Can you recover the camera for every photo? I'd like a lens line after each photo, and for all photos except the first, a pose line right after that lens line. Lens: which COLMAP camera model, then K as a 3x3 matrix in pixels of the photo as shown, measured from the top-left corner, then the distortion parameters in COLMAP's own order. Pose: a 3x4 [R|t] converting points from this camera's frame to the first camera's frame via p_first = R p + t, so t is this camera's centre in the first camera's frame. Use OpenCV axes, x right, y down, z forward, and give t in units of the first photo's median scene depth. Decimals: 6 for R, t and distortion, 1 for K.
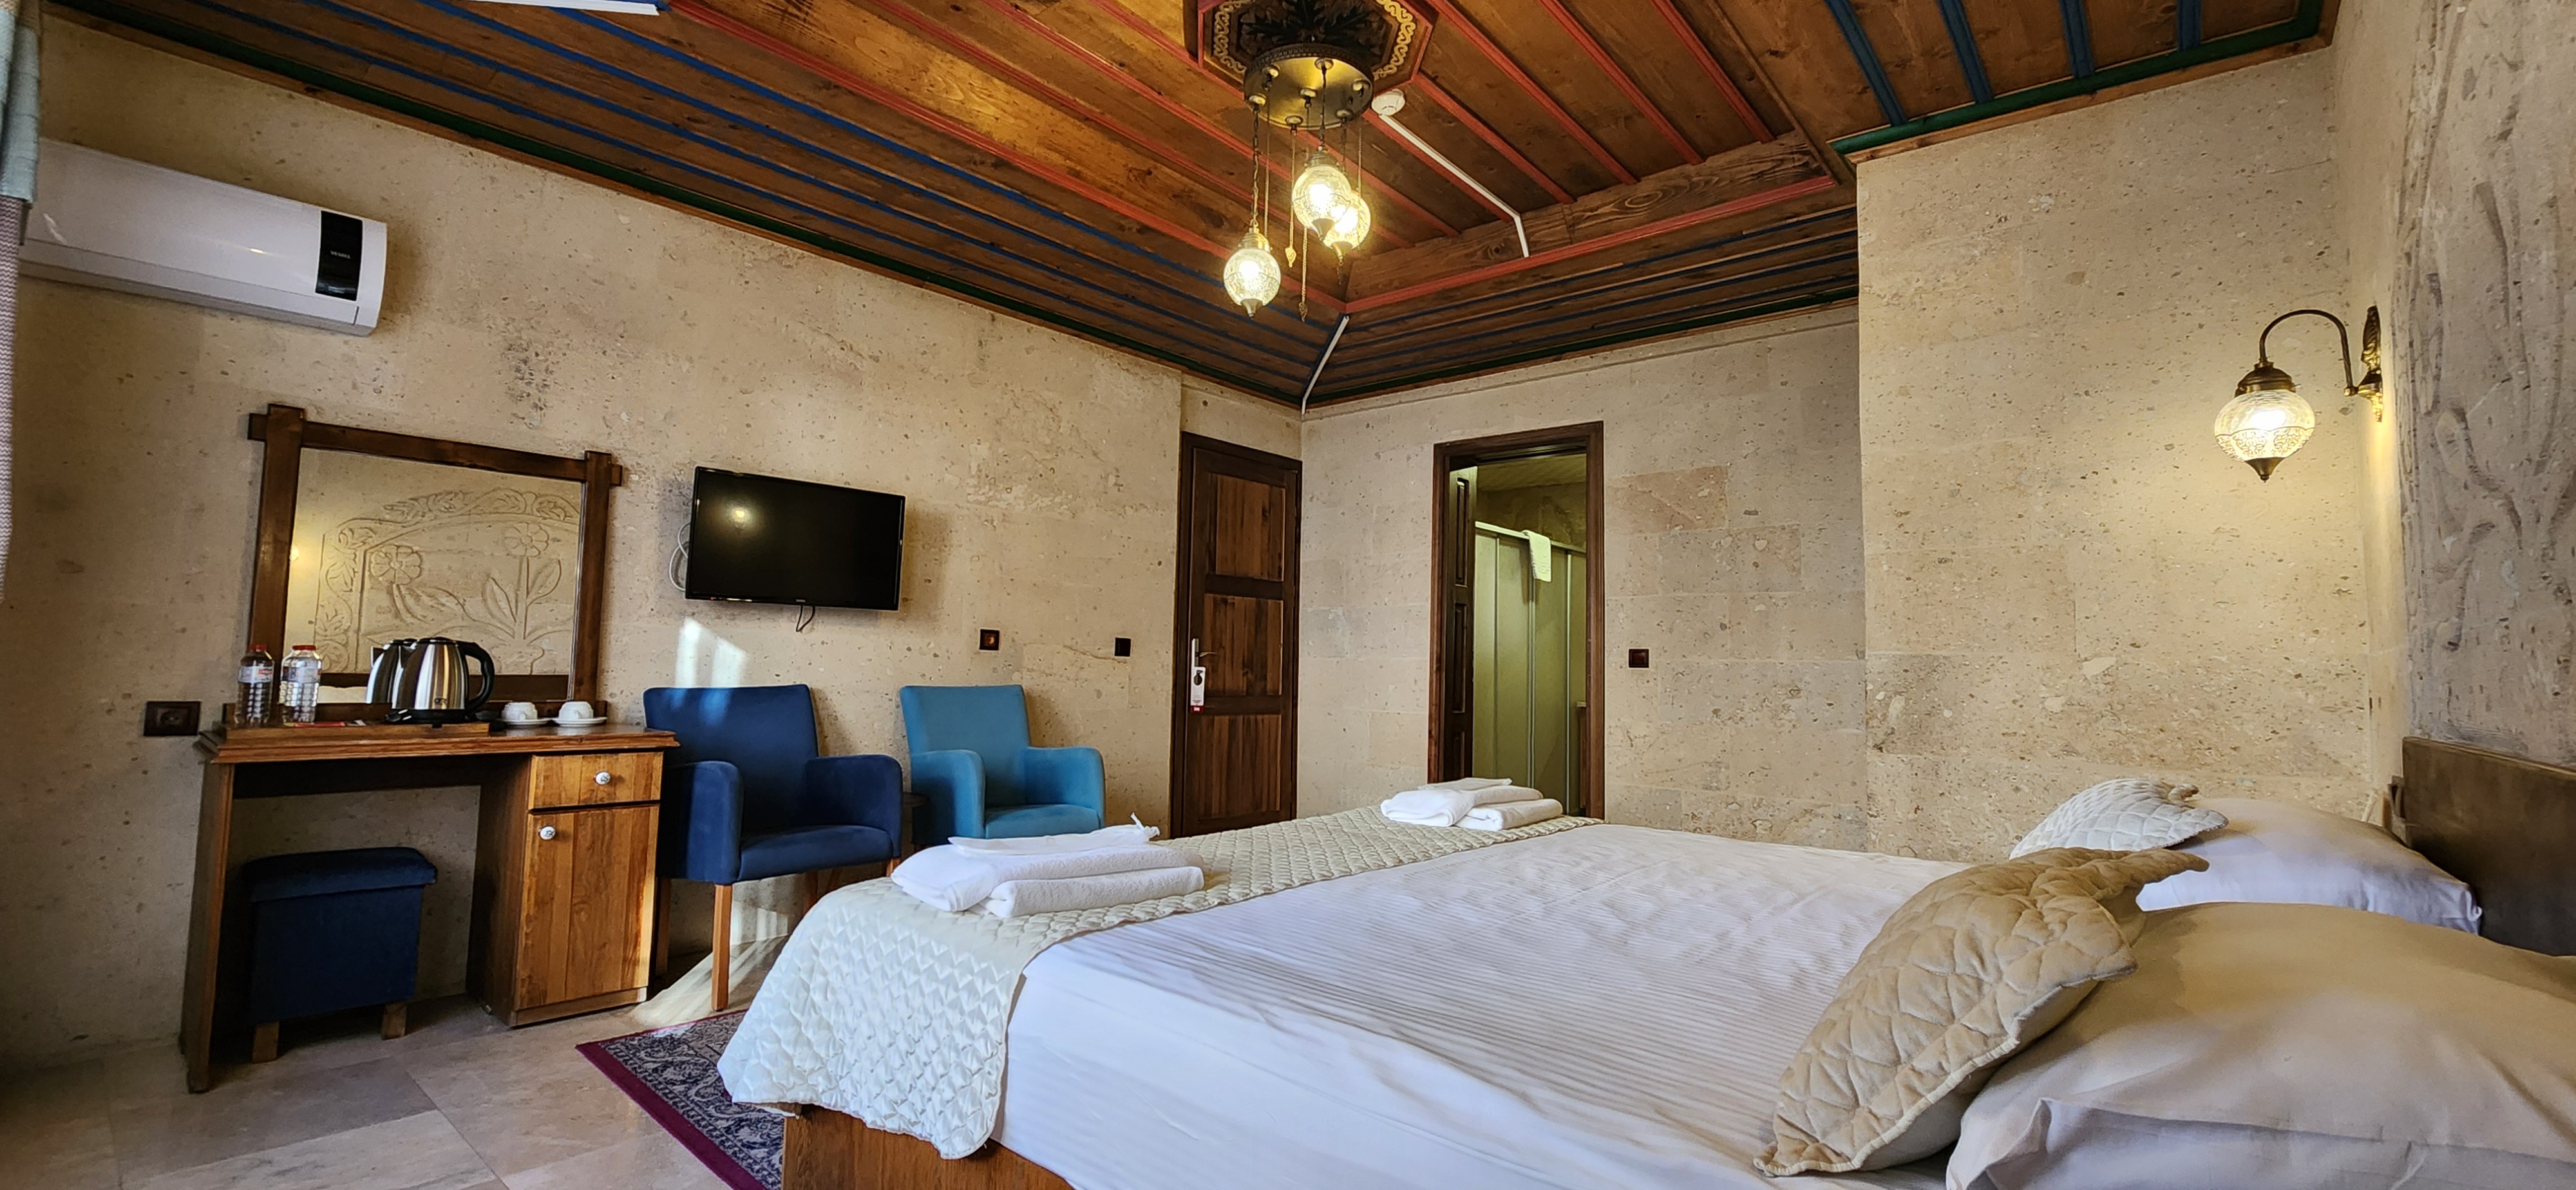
lens RADIAL K [[1057.6, 0, 1282.6], [0, 1057.6, 602.1], [0, 0, 1]] dist [0.002244, 0.000002]
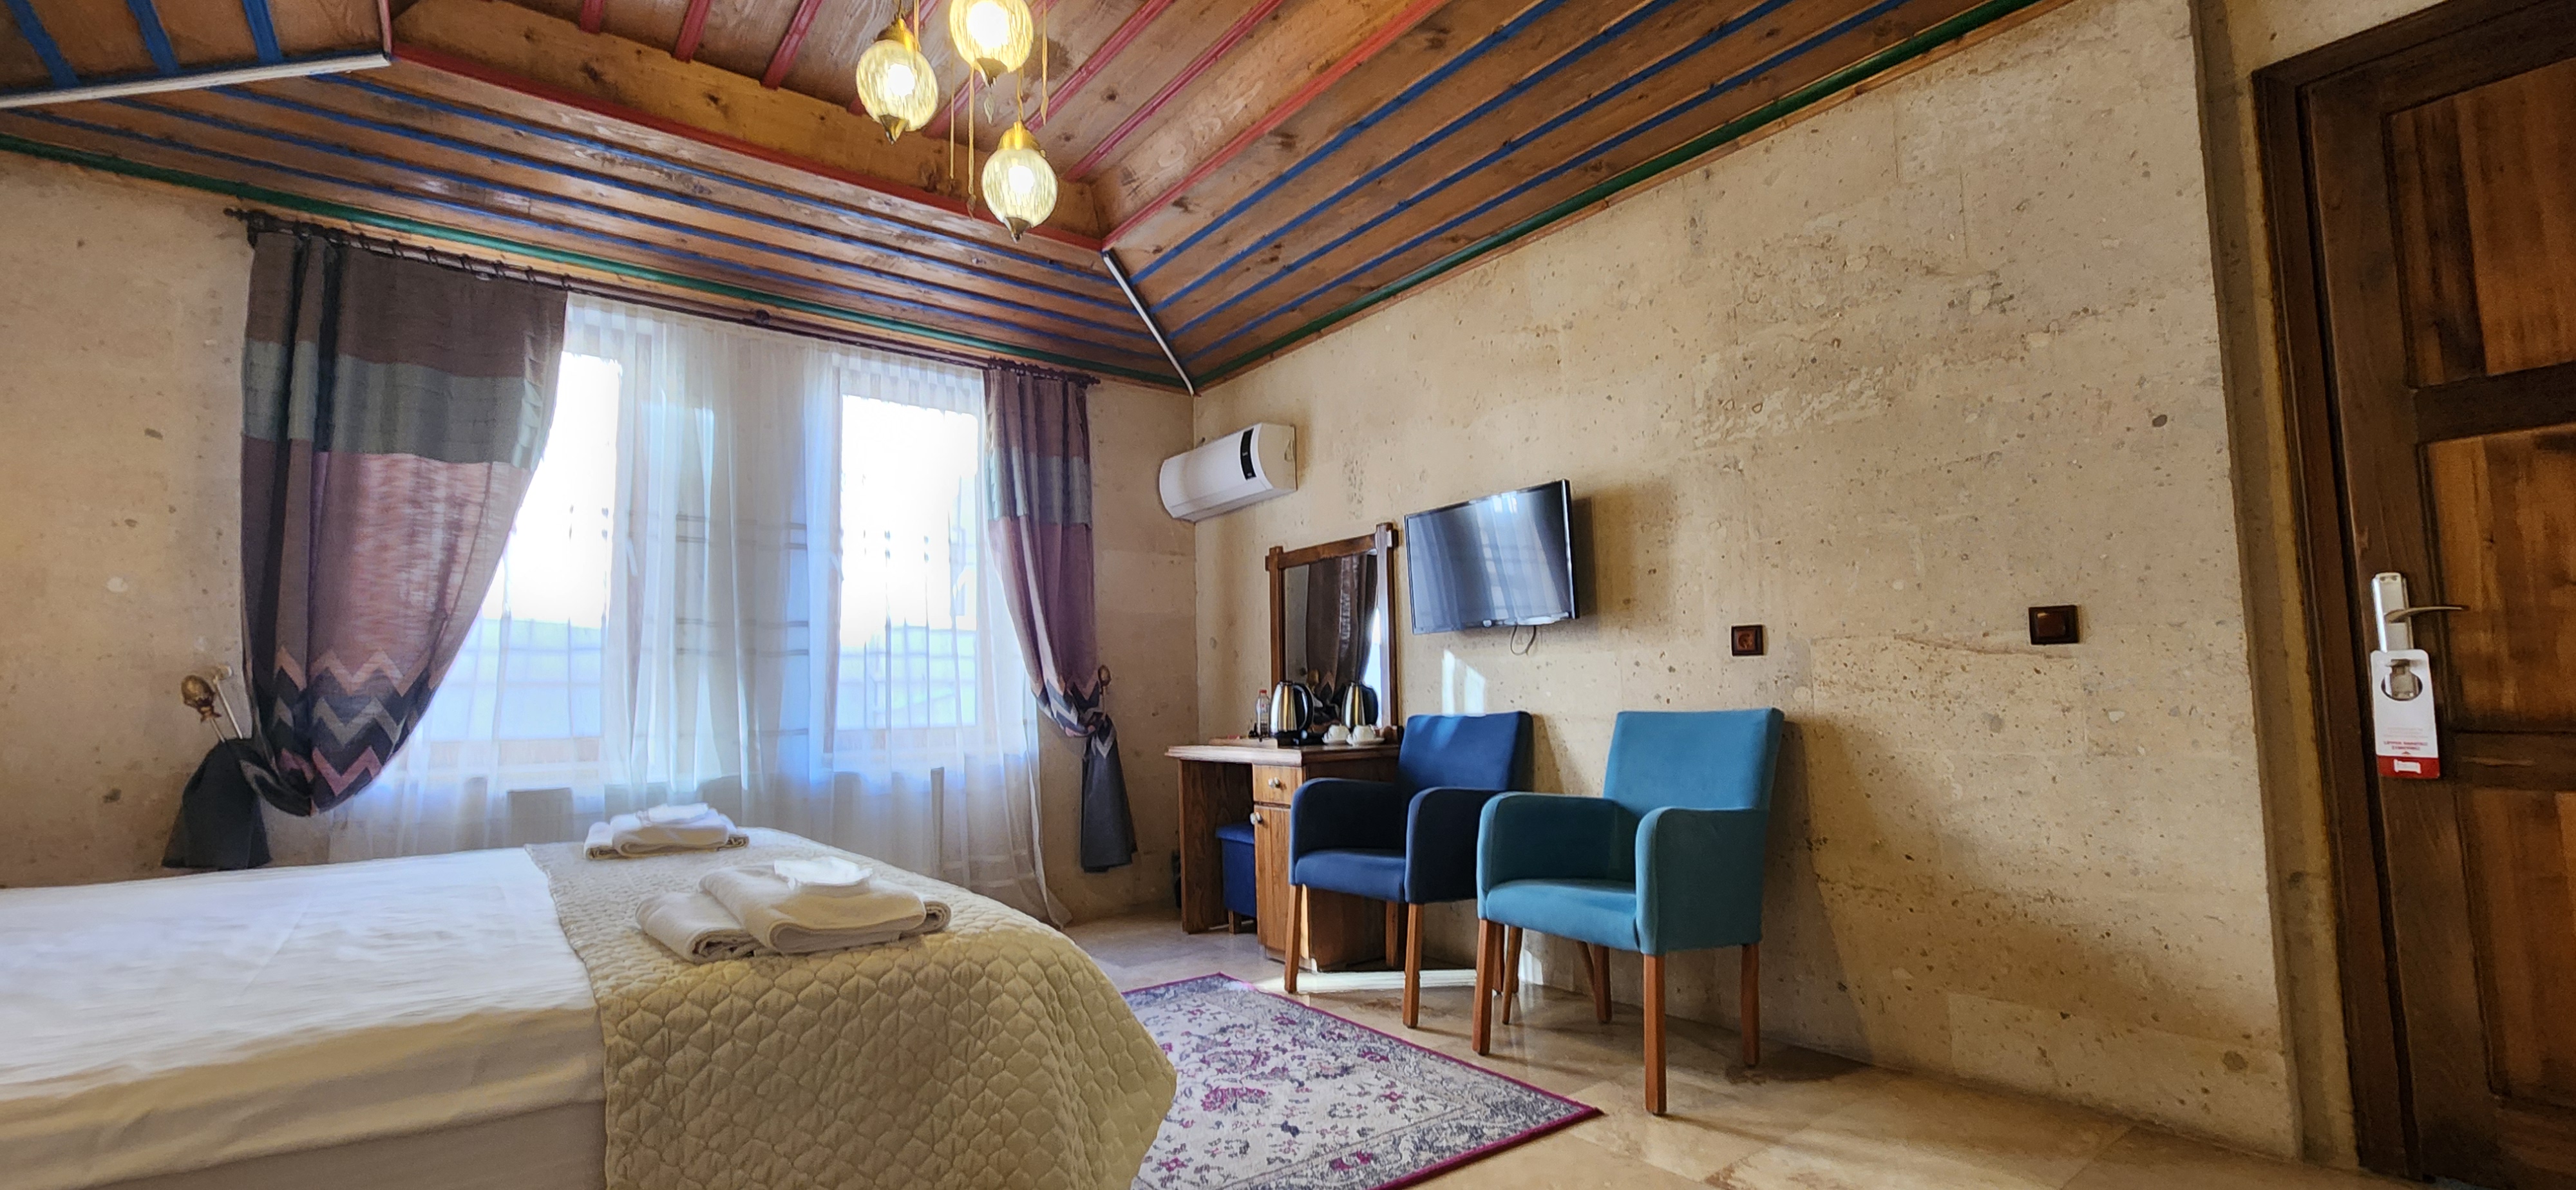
lens RADIAL K [[1039.0, 0, 1289.0], [0, 1039.0, 598.9], [0, 0, 1]] dist [-0.000974, -0.000081]
pose [[-0.191995, -0.099062, -0.976383, 0.417624], [0.095376, 0.988300, -0.119026, 0.060076], [0.976750, -0.115976, -0.180300, 0.838764]]
